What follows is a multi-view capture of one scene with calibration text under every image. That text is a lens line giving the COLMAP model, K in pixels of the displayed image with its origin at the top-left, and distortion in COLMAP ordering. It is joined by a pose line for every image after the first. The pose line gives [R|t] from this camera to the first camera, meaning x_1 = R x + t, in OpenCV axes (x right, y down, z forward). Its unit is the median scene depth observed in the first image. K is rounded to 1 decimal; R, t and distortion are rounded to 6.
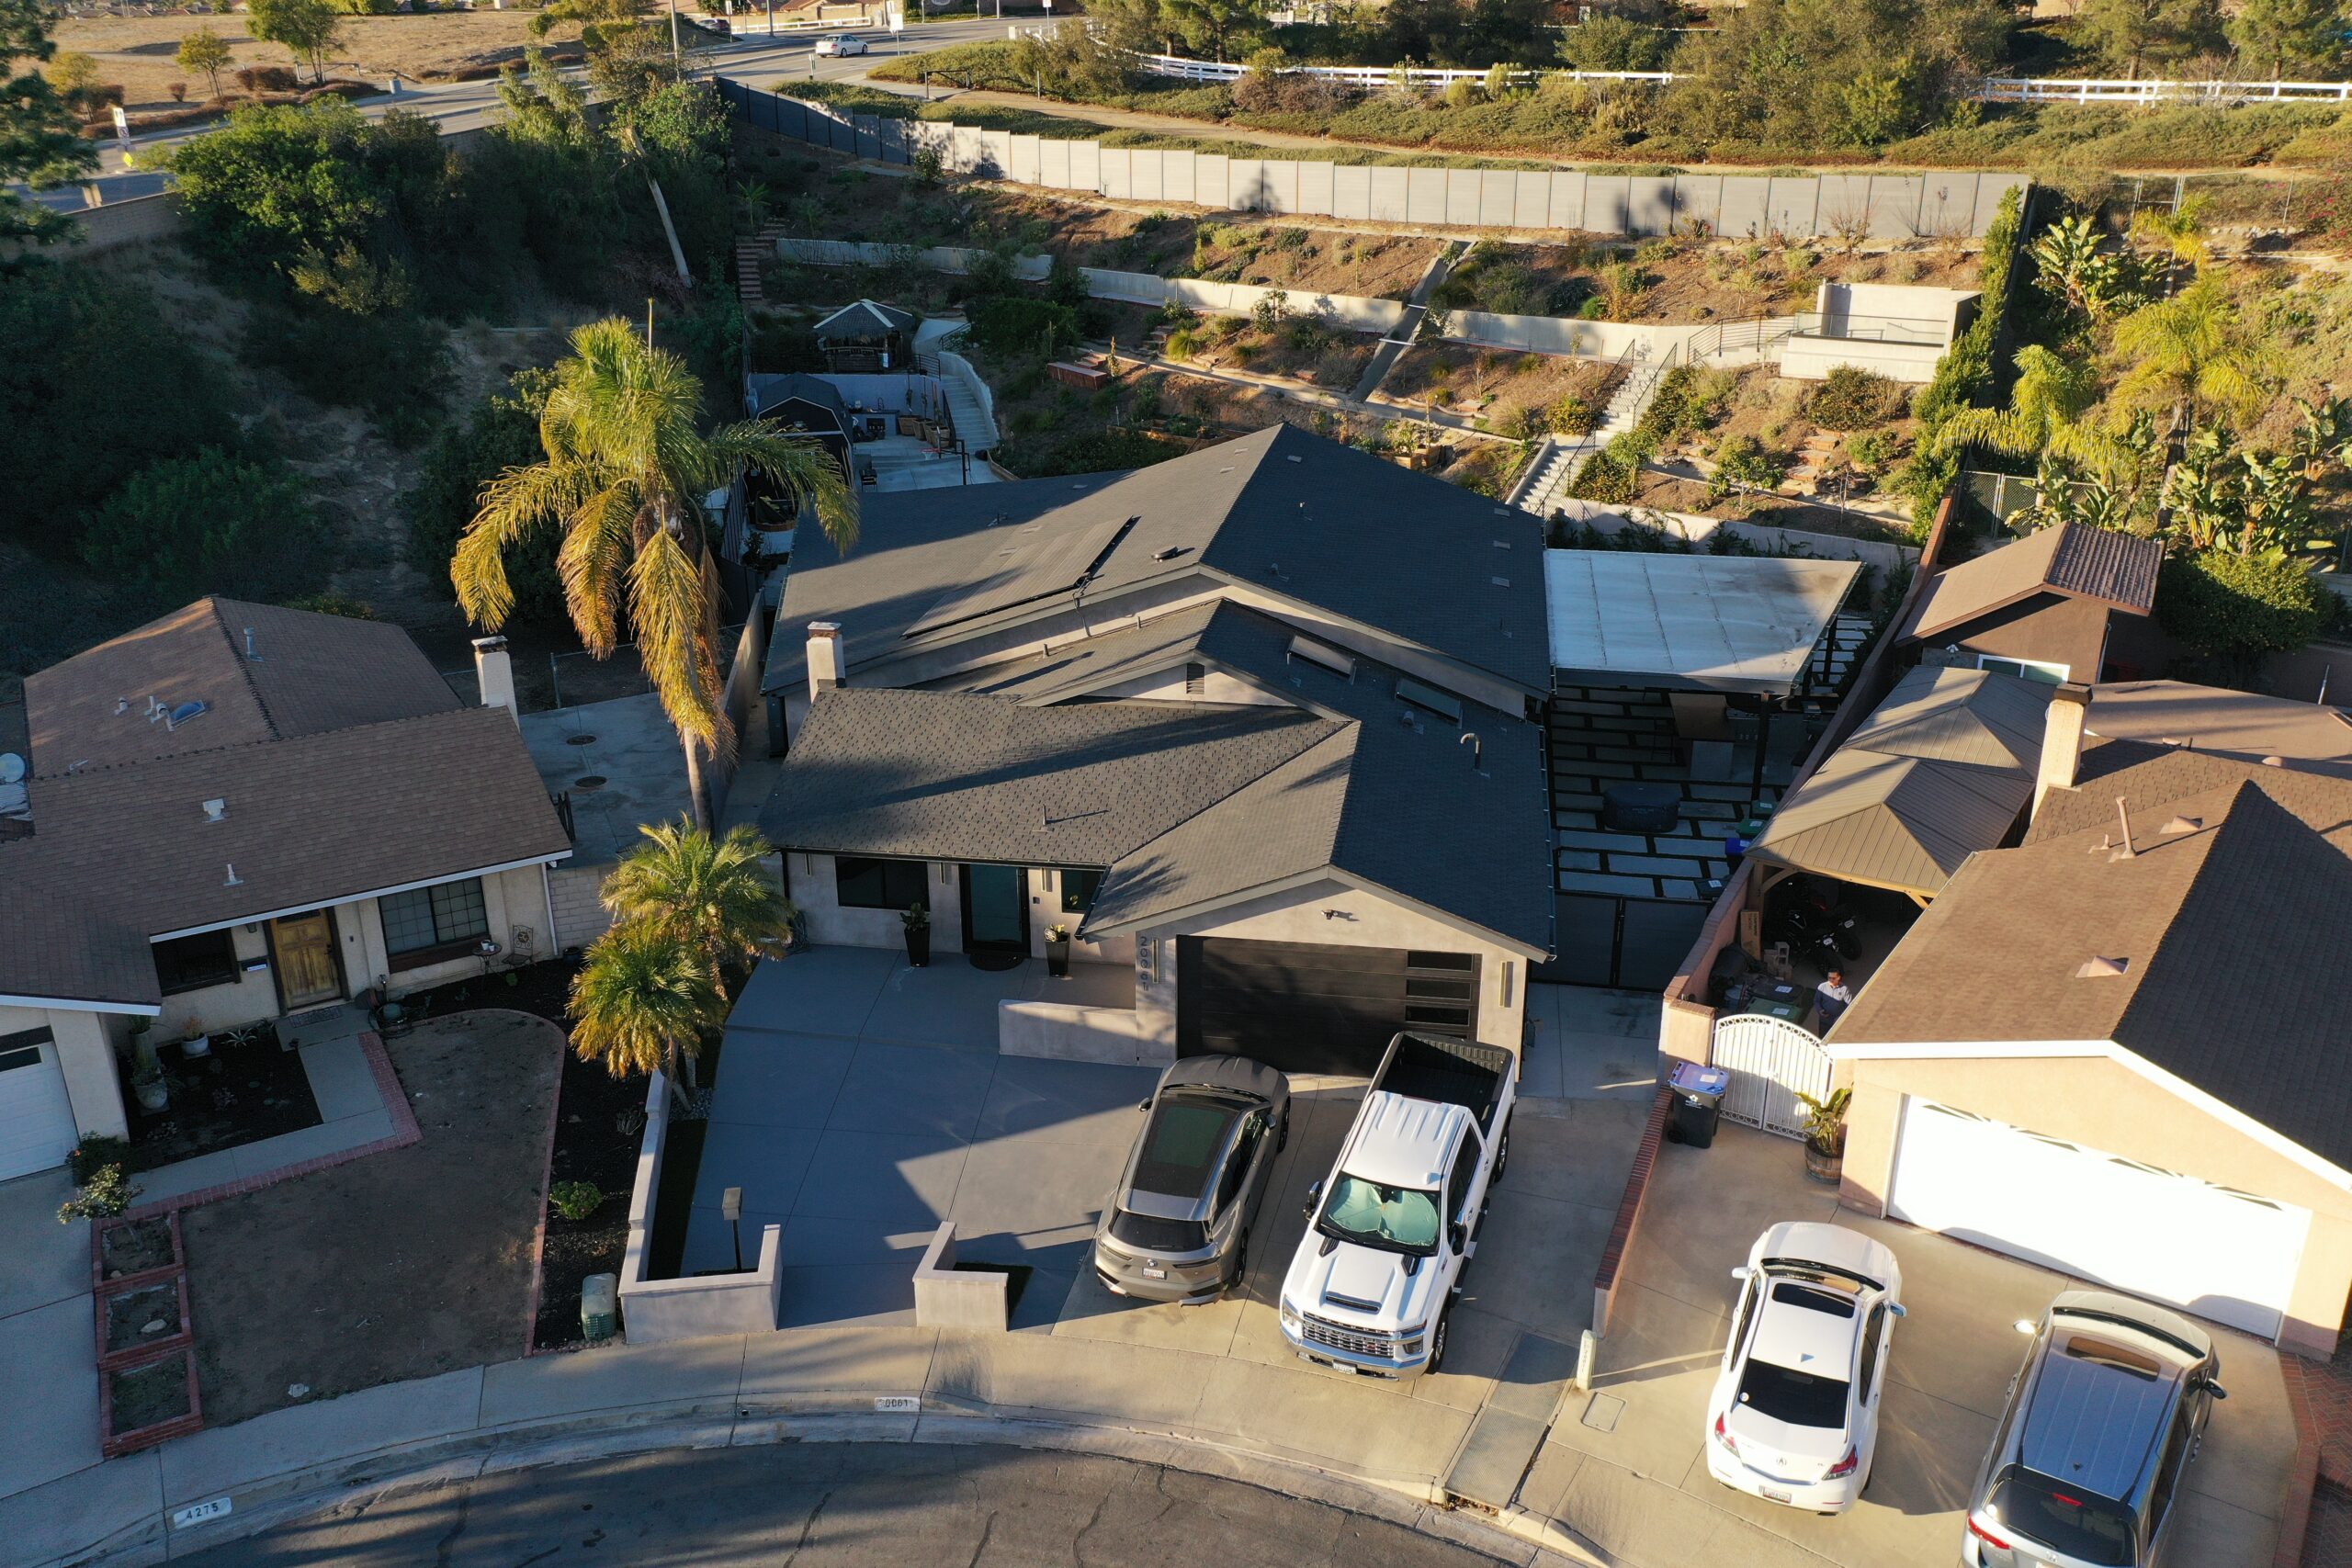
lens RADIAL K [[1870.4, 0, 1174.3], [0, 1870.4, 774.0], [0, 0, 1]] dist [0.005884, 0.008344]
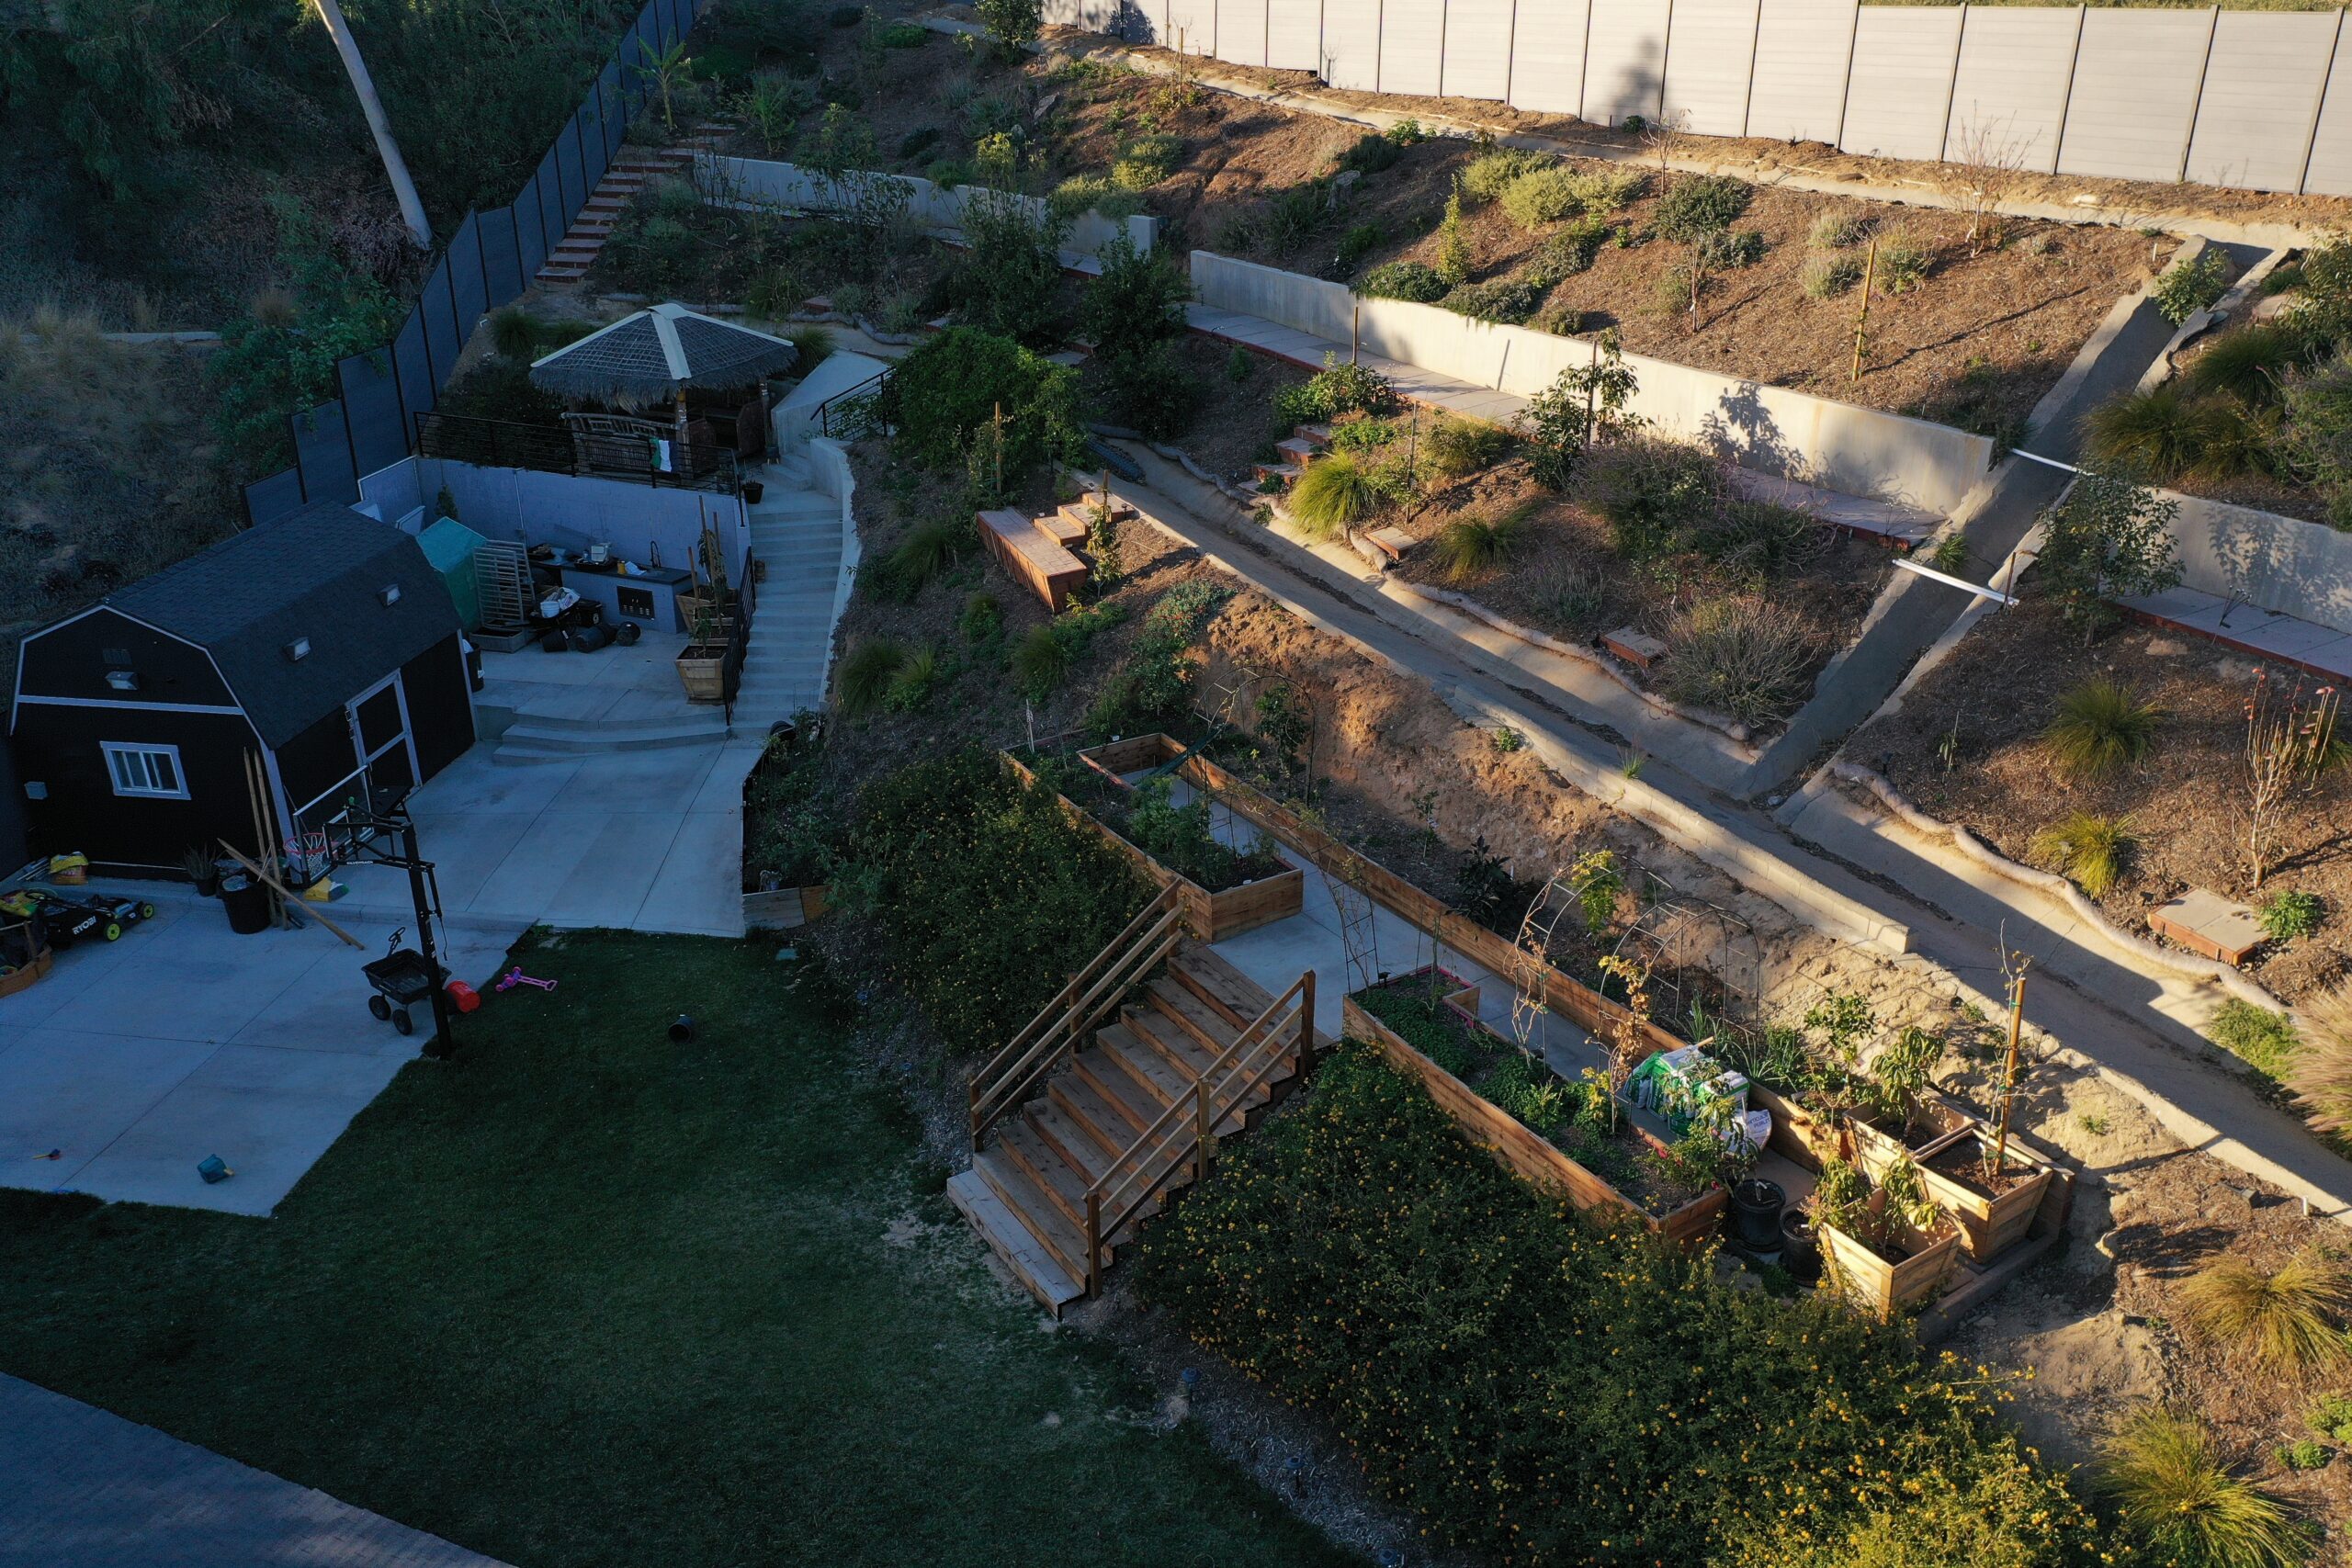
lens RADIAL K [[1870.4, 0, 1164.6], [0, 1870.4, 781.6], [0, 0, 1]] dist [0.005884, 0.008344]
pose [[0.950525, 0.131312, -0.281529, 0.098998], [-0.118567, 0.991014, 0.061914, -0.228522], [0.287129, -0.025471, 0.957553, 0.761567]]
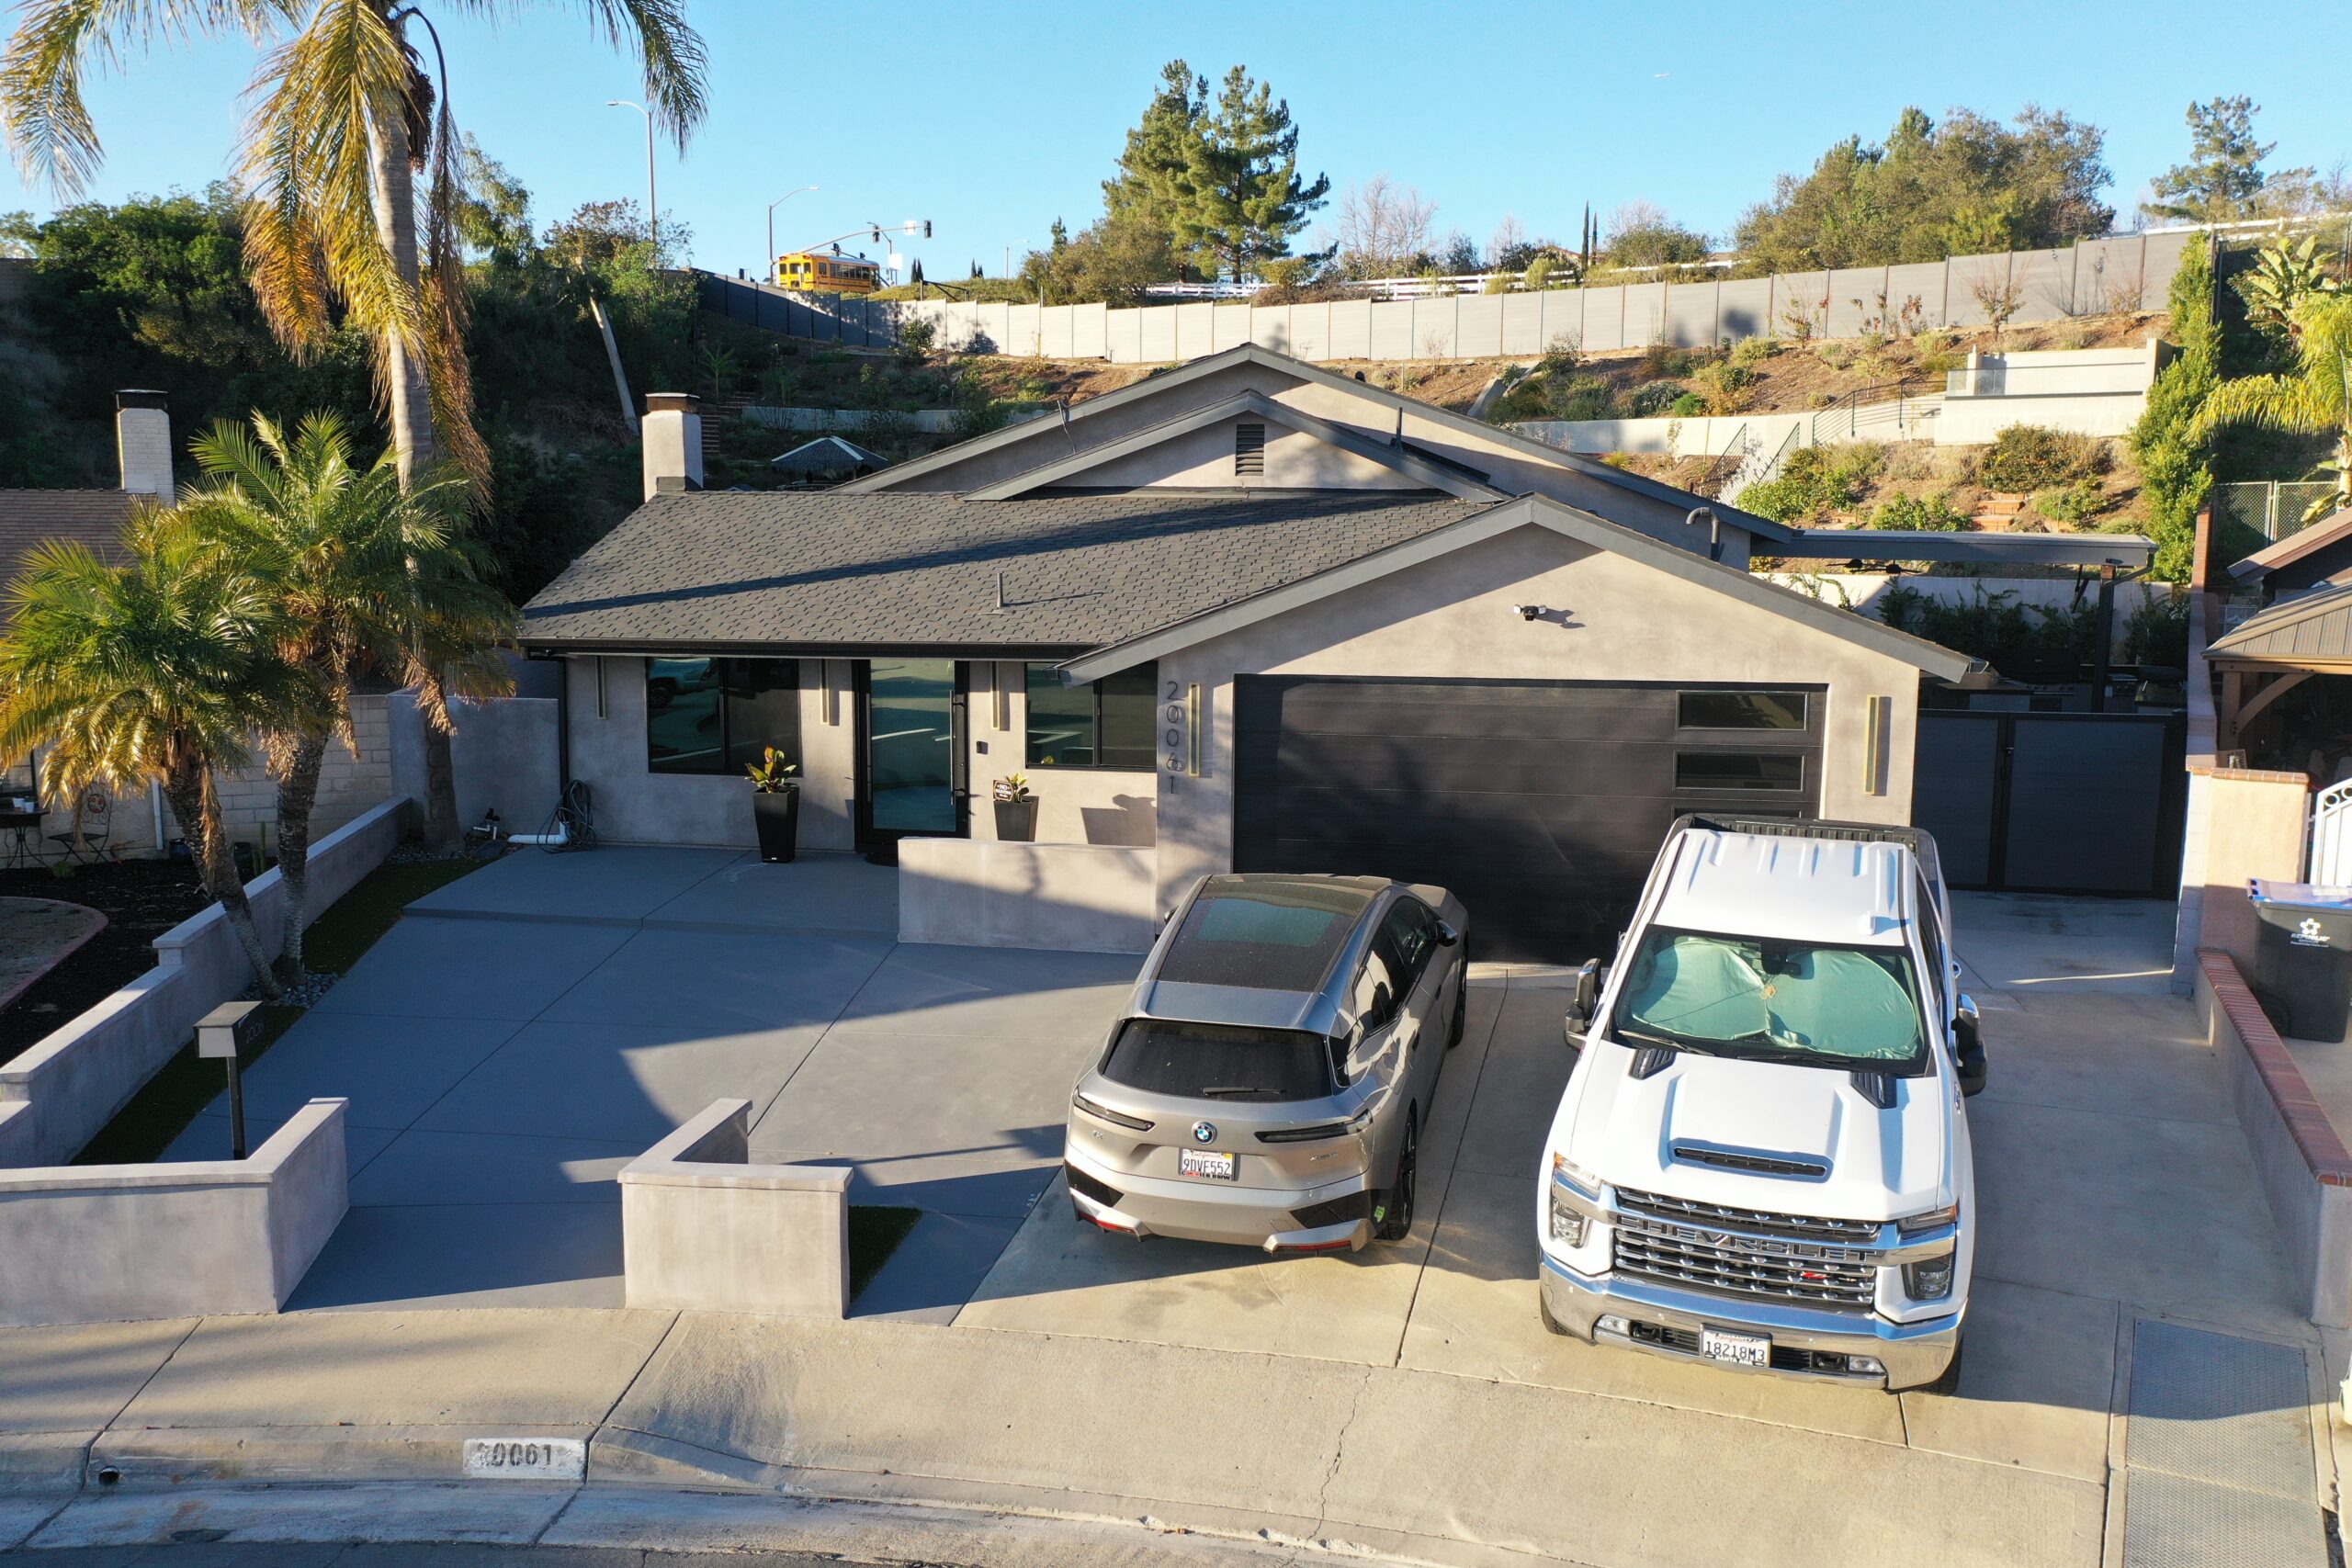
lens RADIAL K [[1870.4, 0, 1175.4], [0, 1870.4, 762.9], [0, 0, 1]] dist [0.005884, 0.008344]
pose [[0.999918, 0.012603, 0.002161, -0.007816], [-0.011795, 0.974324, -0.224843, 0.108490], [-0.004939, 0.224799, 0.974393, 0.230698]]
